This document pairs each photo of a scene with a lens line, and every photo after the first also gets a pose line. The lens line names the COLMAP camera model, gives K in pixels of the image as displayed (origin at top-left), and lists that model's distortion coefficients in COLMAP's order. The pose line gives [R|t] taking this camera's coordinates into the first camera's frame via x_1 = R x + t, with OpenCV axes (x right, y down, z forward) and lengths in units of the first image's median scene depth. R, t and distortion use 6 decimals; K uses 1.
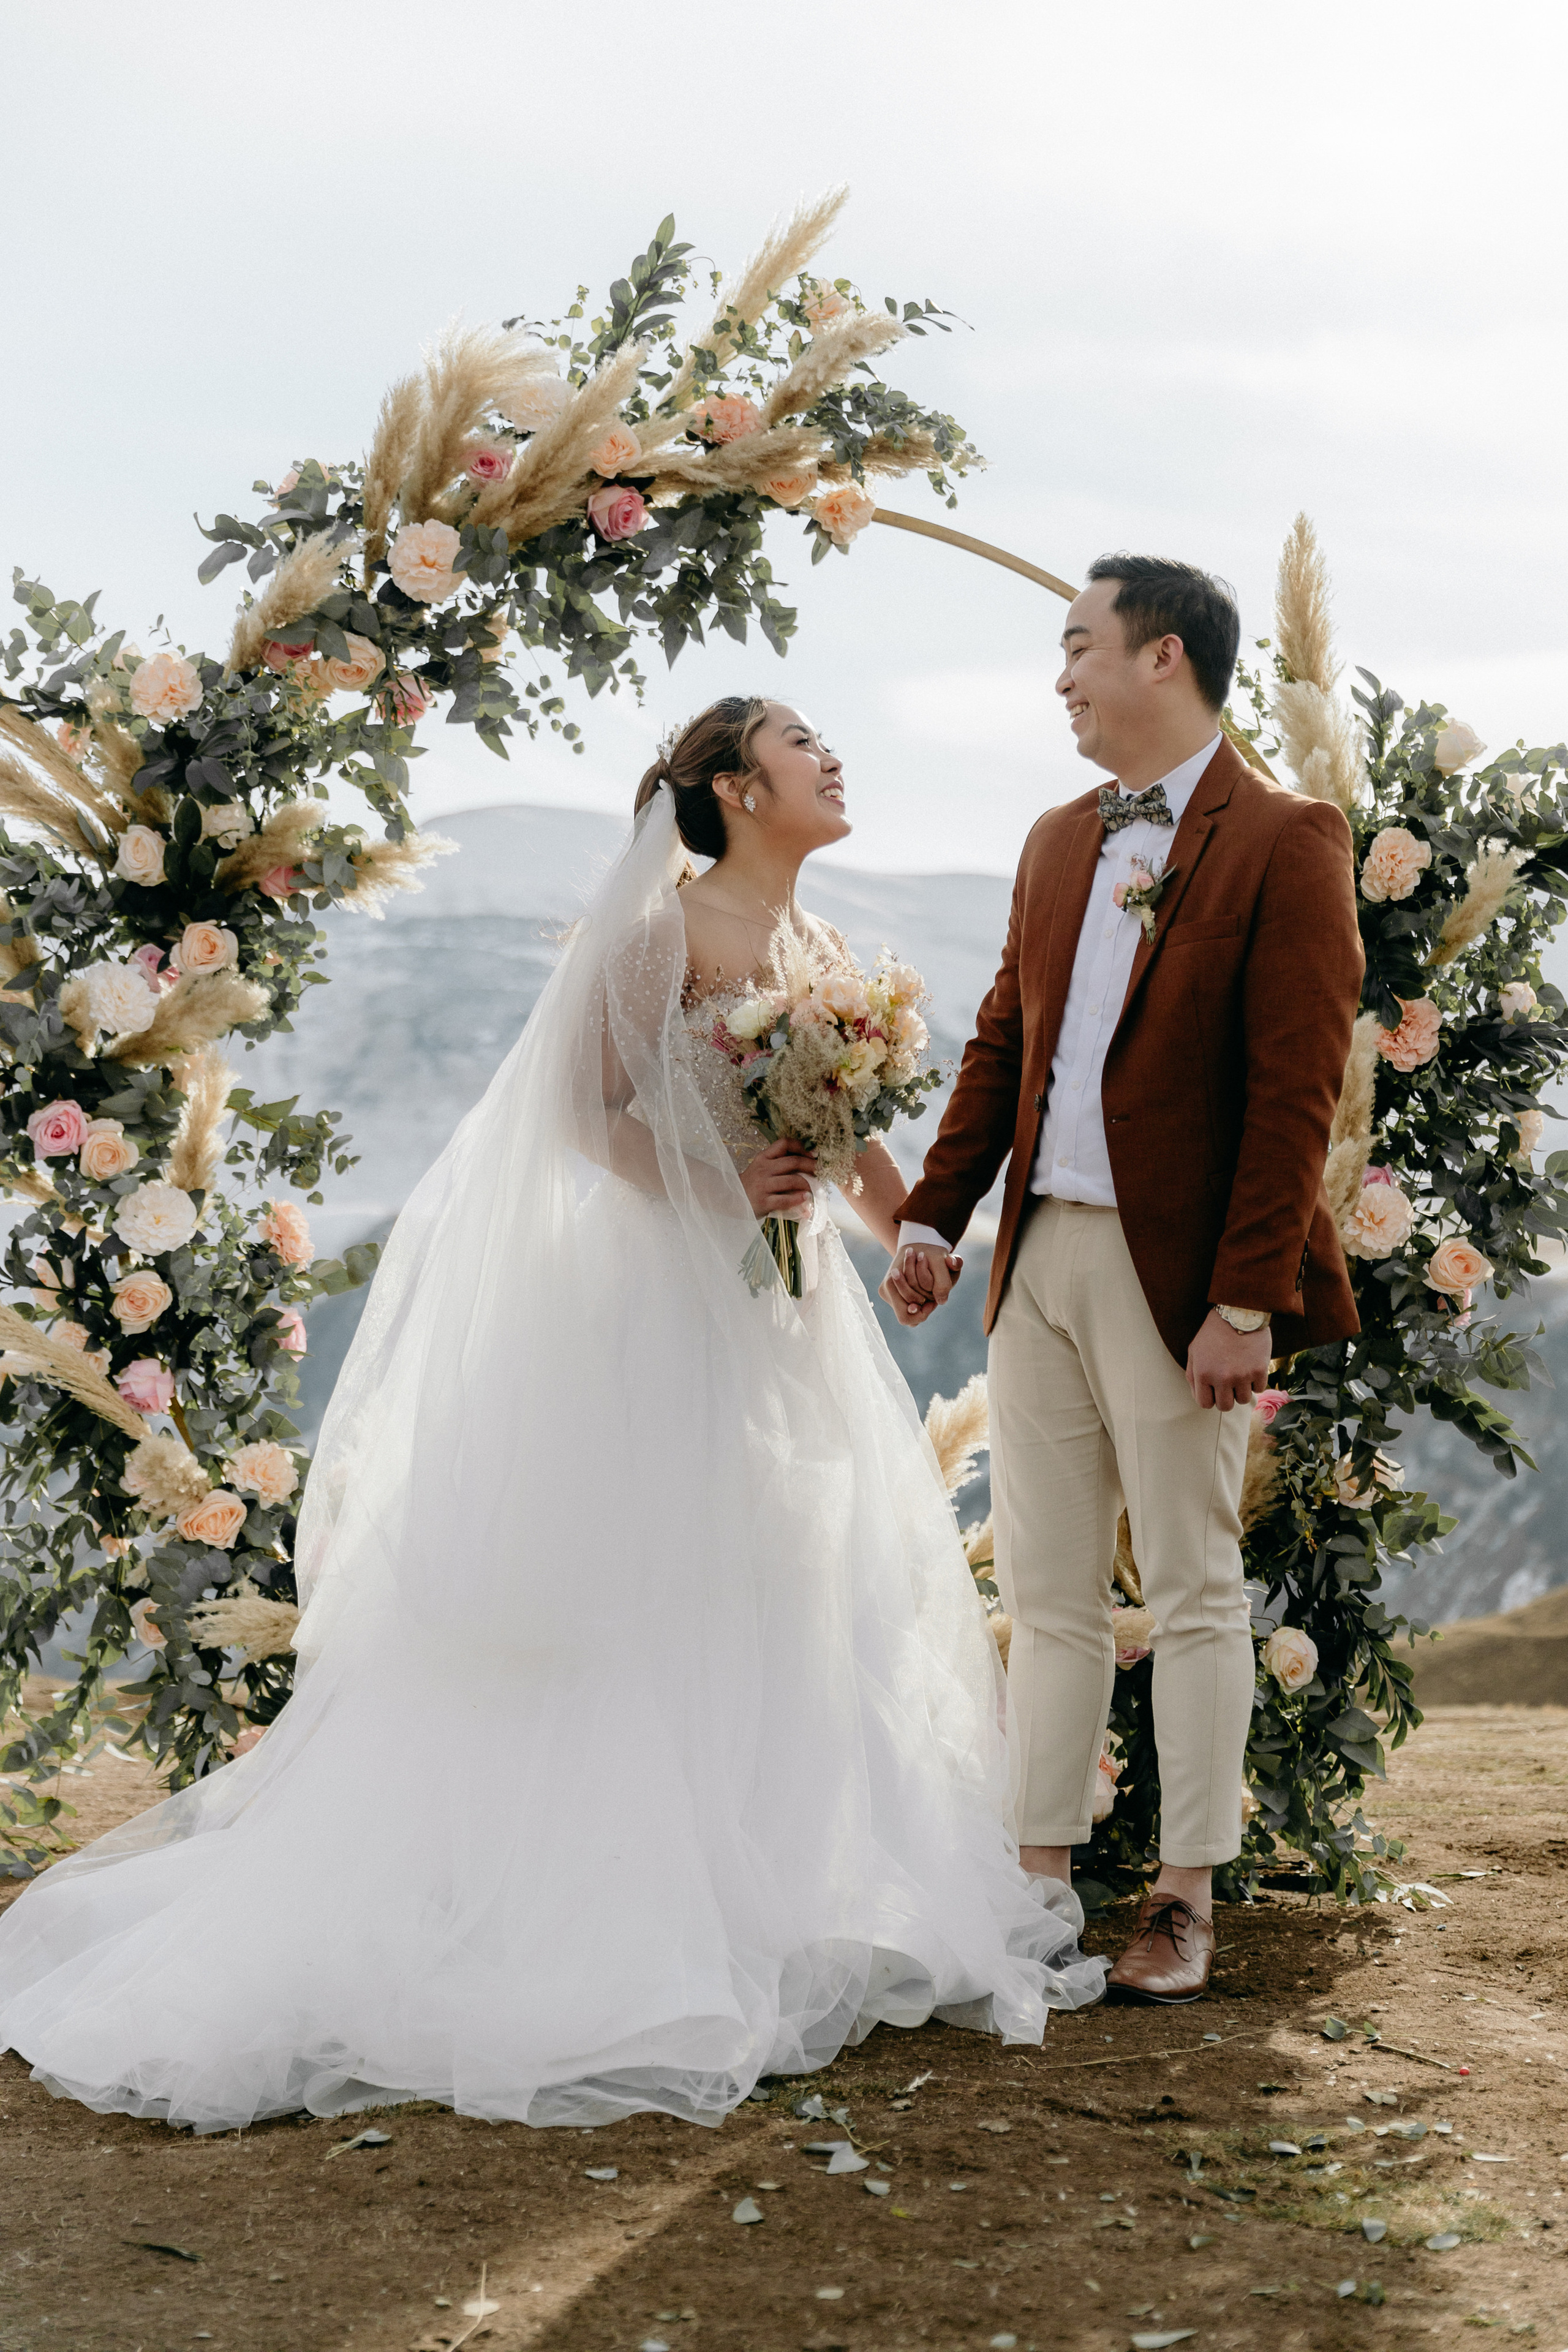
lens RADIAL K [[3392.1, 0, 796.8], [0, 3392.1, 1165.2], [0, 0, 1]] dist [0.011710, 0.000000]
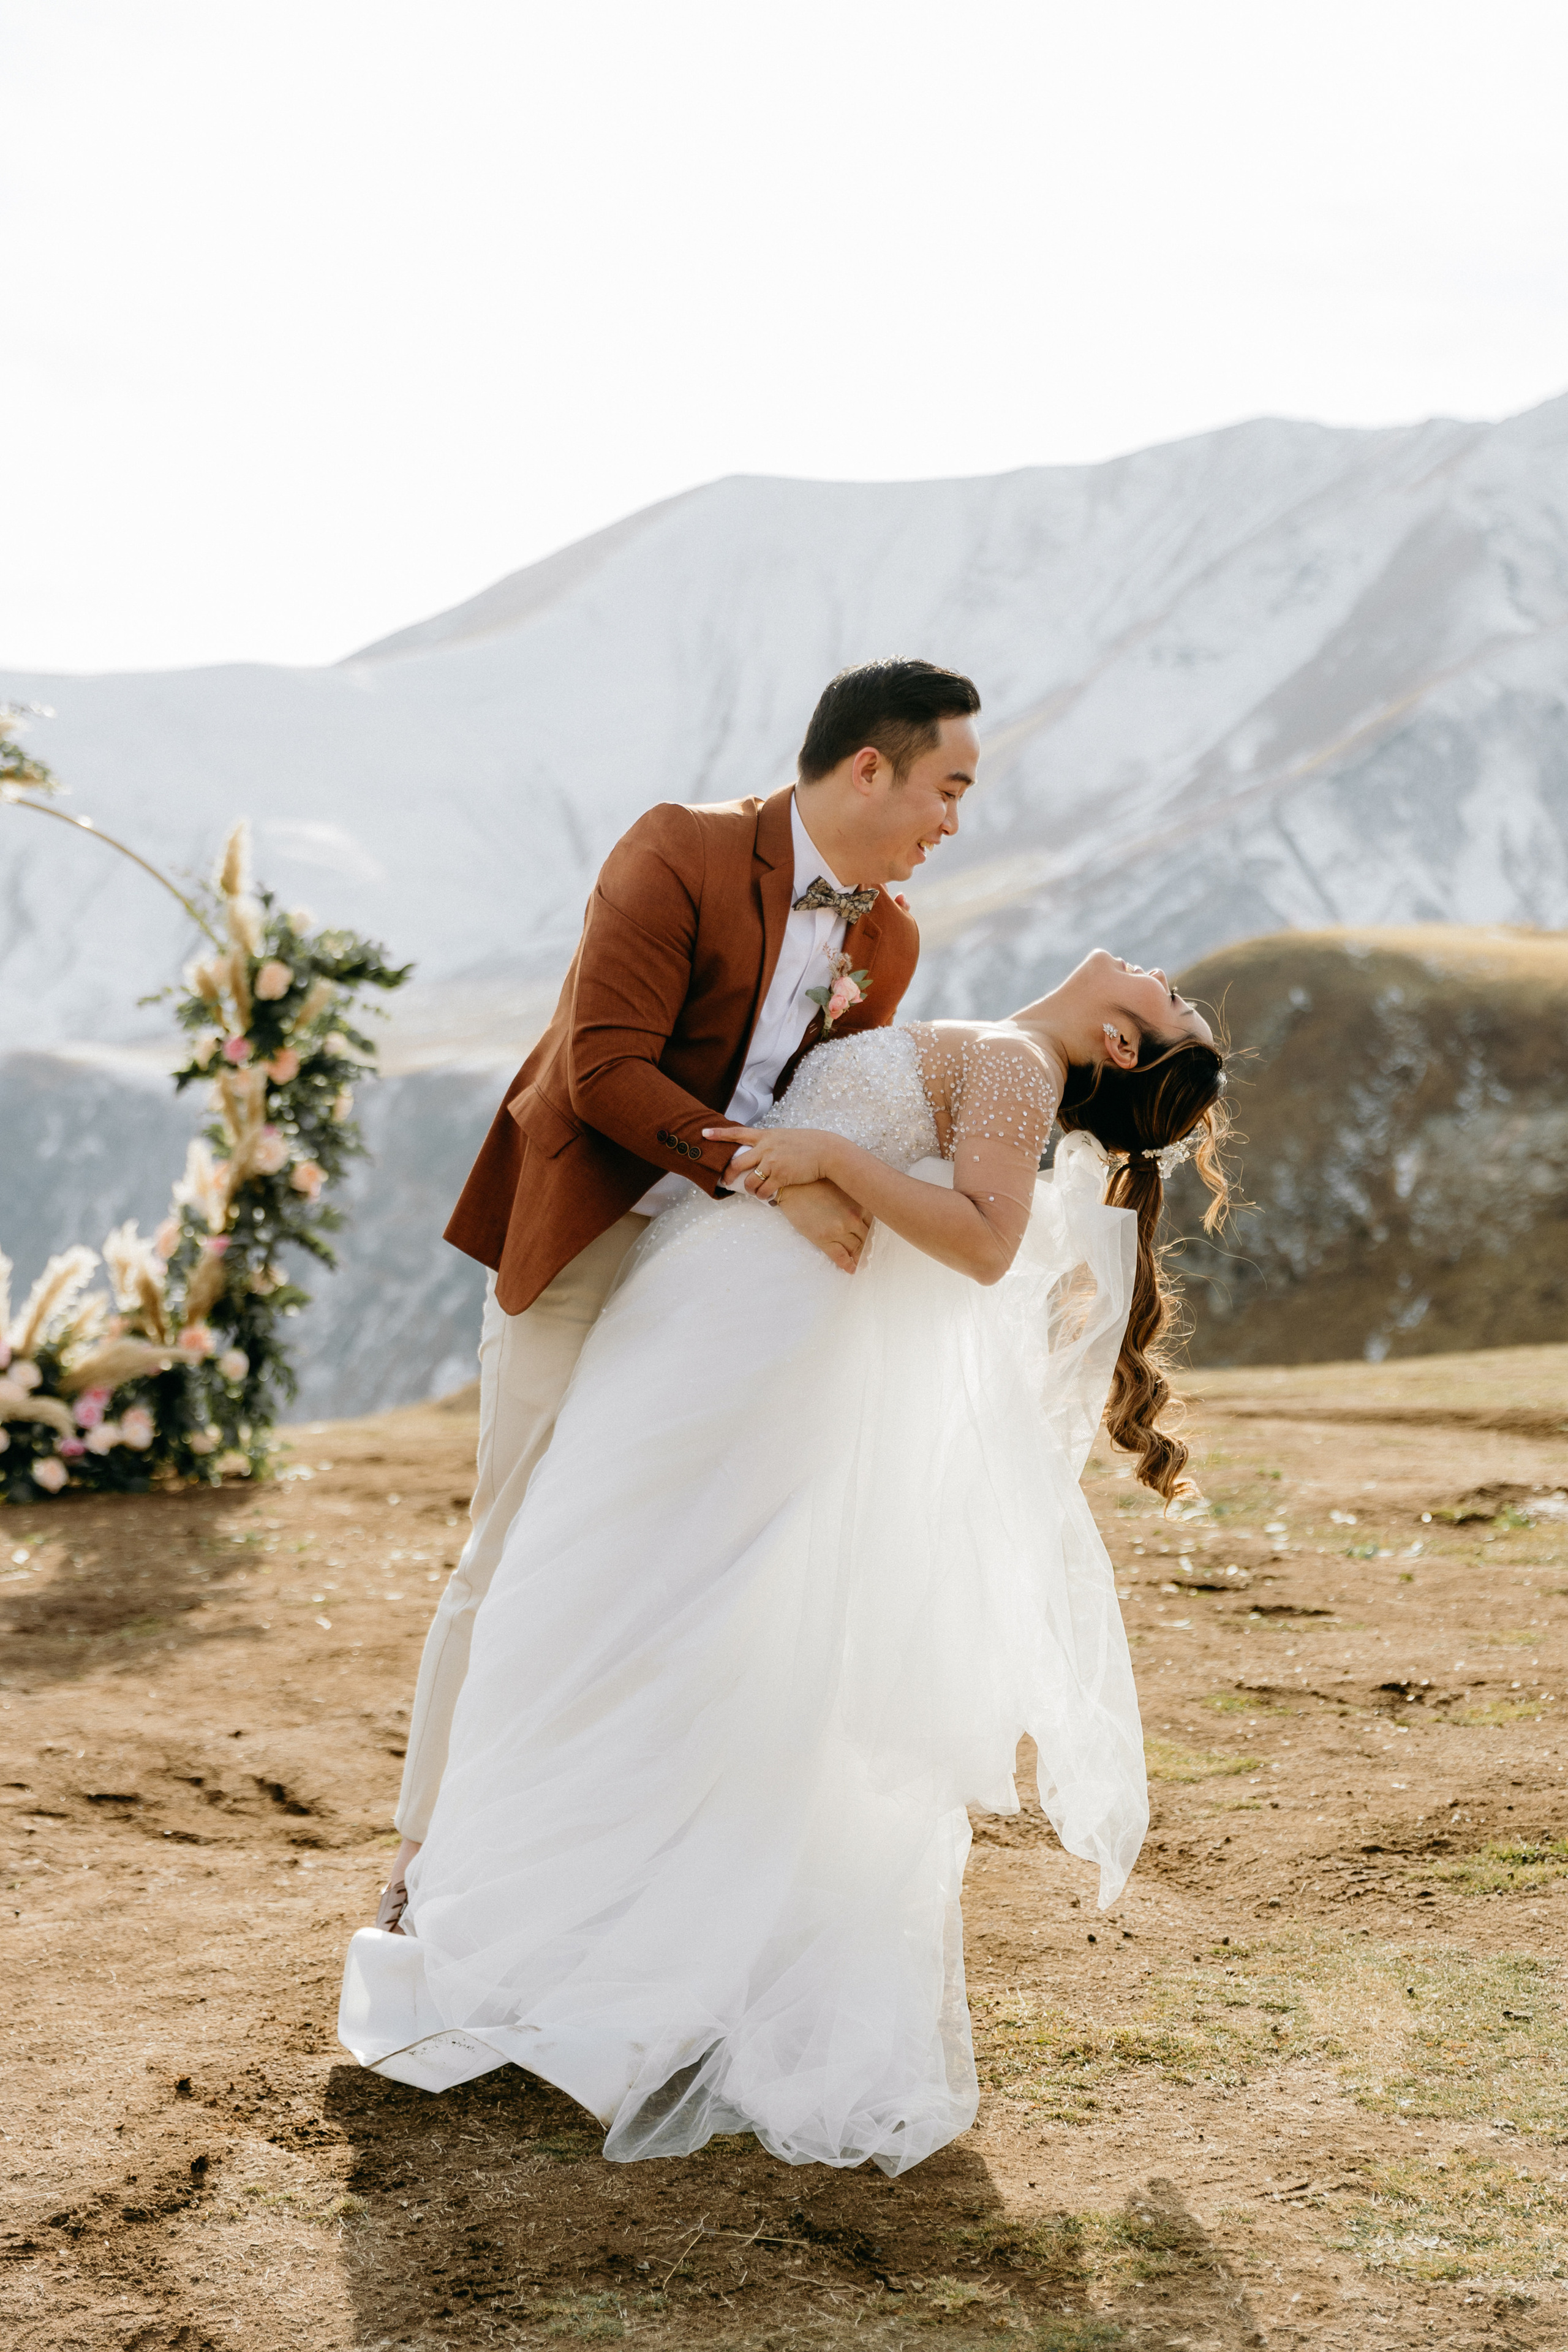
lens RADIAL K [[3392.1, 0, 847.2], [0, 3392.1, 1165.6], [0, 0, 1]] dist [0.011710, 0.000000]
pose [[0.946087, -0.037276, 0.321760, -0.160932], [0.018142, 0.997895, 0.062264, -0.098163], [-0.323403, -0.053070, 0.944772, -1.062404]]
